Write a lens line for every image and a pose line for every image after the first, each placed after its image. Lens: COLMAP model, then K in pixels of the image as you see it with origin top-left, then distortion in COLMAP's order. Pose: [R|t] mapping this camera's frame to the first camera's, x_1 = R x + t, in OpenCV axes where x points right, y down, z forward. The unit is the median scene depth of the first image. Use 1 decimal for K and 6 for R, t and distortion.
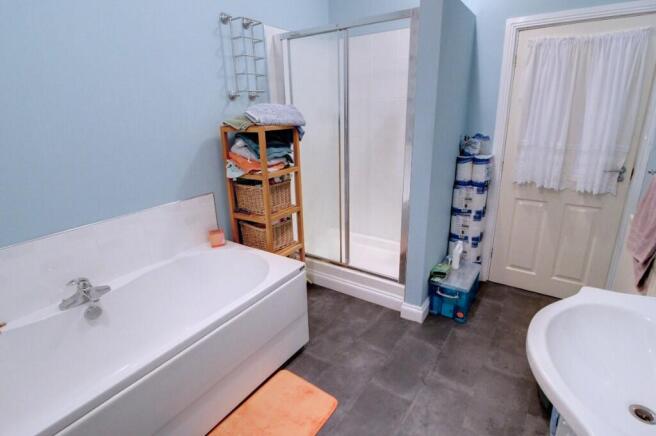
lens RADIAL K [[317.5, 0, 331.2], [0, 317.5, 210.5], [0, 0, 1]] dist [0.000667, -0.011600]
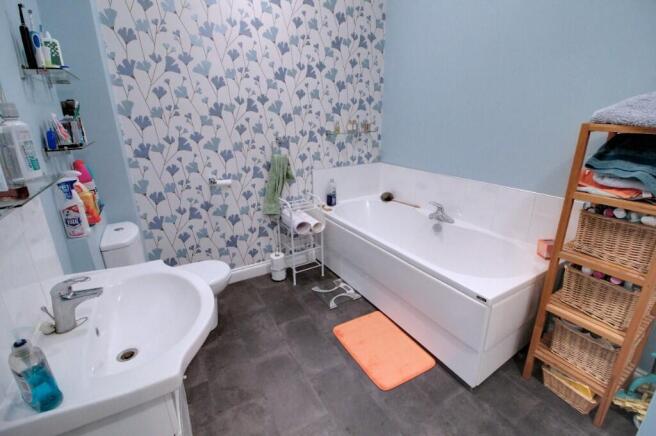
lens RADIAL K [[317.5, 0, 331.2], [0, 317.5, 210.5], [0, 0, 1]] dist [0.000667, -0.011600]
pose [[-0.449812, 0.304396, -0.839650, 0.714057], [-0.228787, 0.869487, 0.437777, -0.292795], [0.863322, 0.389019, -0.321464, 0.862253]]
